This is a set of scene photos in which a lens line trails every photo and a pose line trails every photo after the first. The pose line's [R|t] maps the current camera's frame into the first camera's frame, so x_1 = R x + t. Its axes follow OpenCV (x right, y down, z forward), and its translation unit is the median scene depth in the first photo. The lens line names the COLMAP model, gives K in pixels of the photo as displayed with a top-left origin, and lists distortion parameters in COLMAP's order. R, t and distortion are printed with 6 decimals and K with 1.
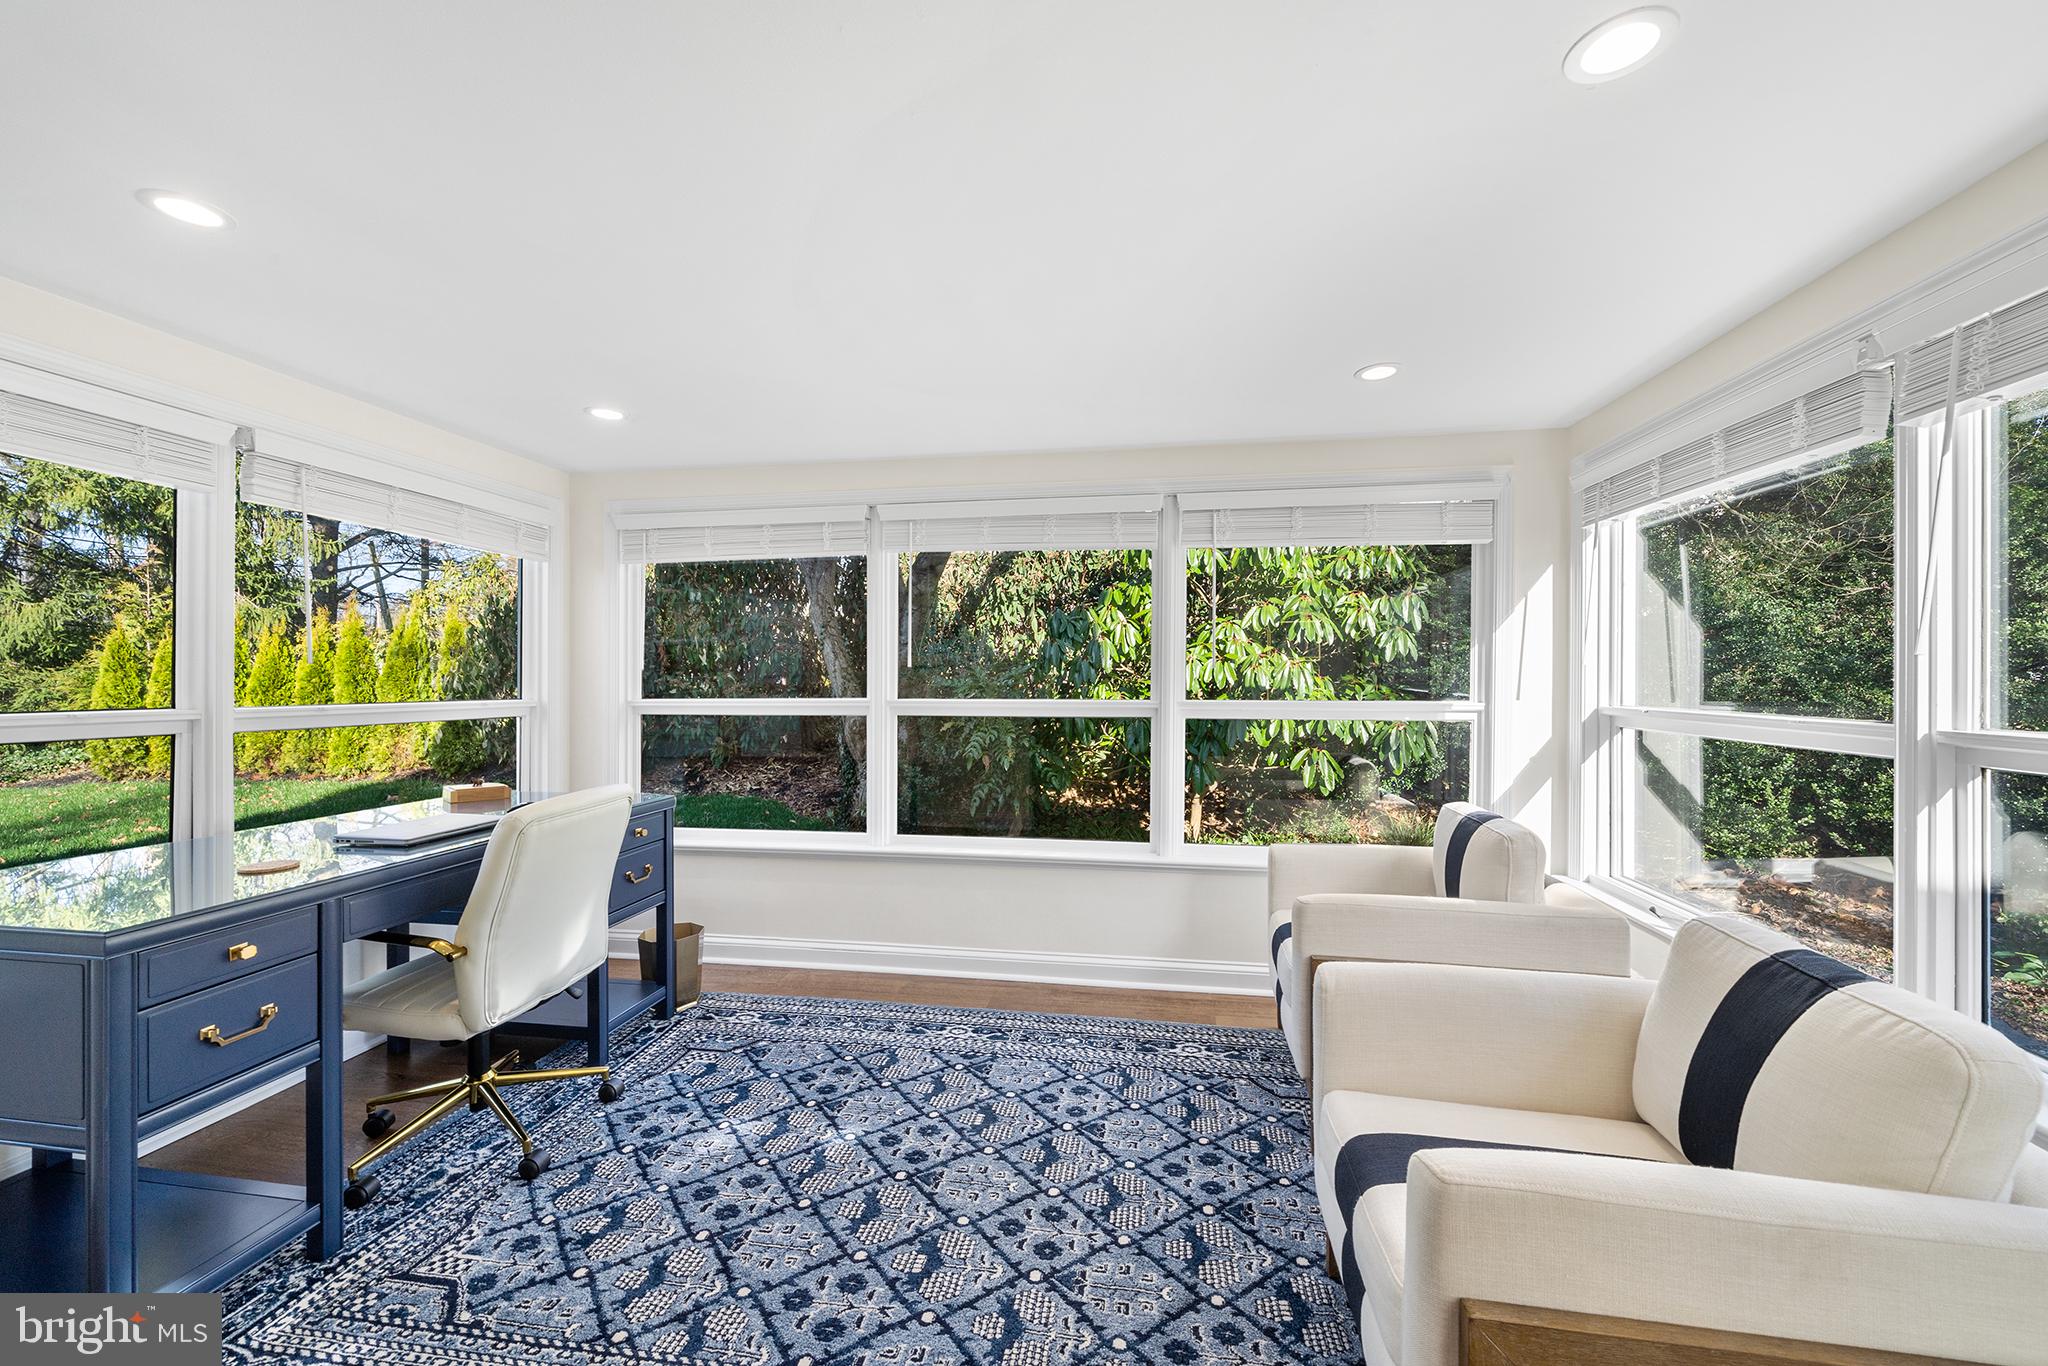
lens RADIAL K [[771.1, 0, 1018.6], [0, 771.1, 674.2], [0, 0, 1]] dist [0.000617, 0.000104]
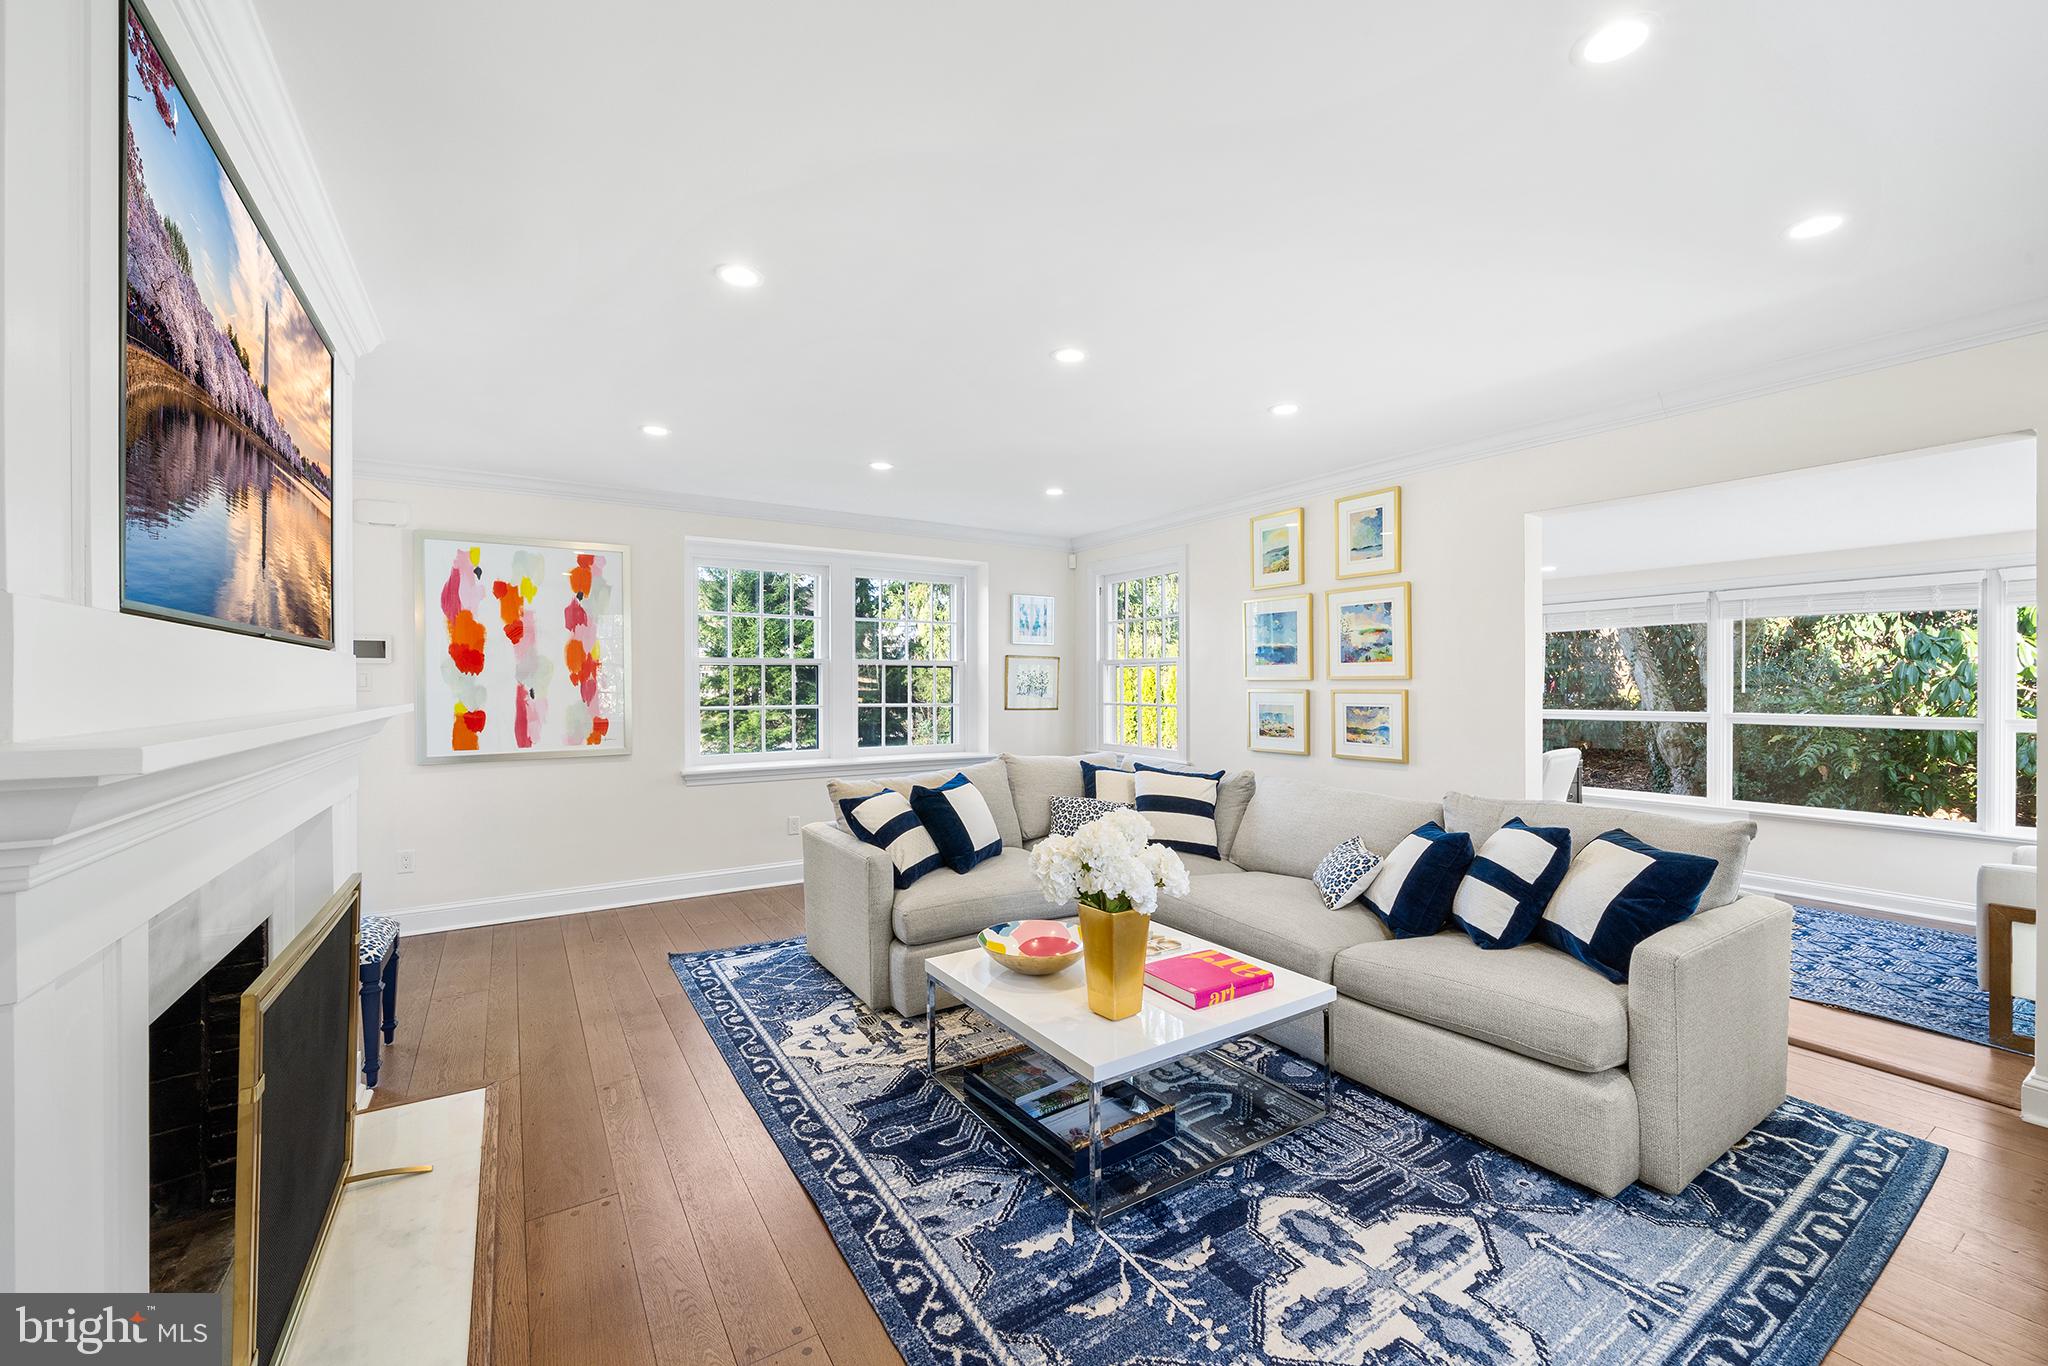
lens RADIAL K [[814.2, 0, 1024.0], [0, 814.2, 683.0], [0, 0, 1]] dist [-0.002751, -0.000257]
pose [[0.667455, -0.003133, -0.744644, 0.060568], [0.004337, 0.999991, -0.000320, -0.018900], [0.744637, -0.003016, 0.667462, -0.641034]]
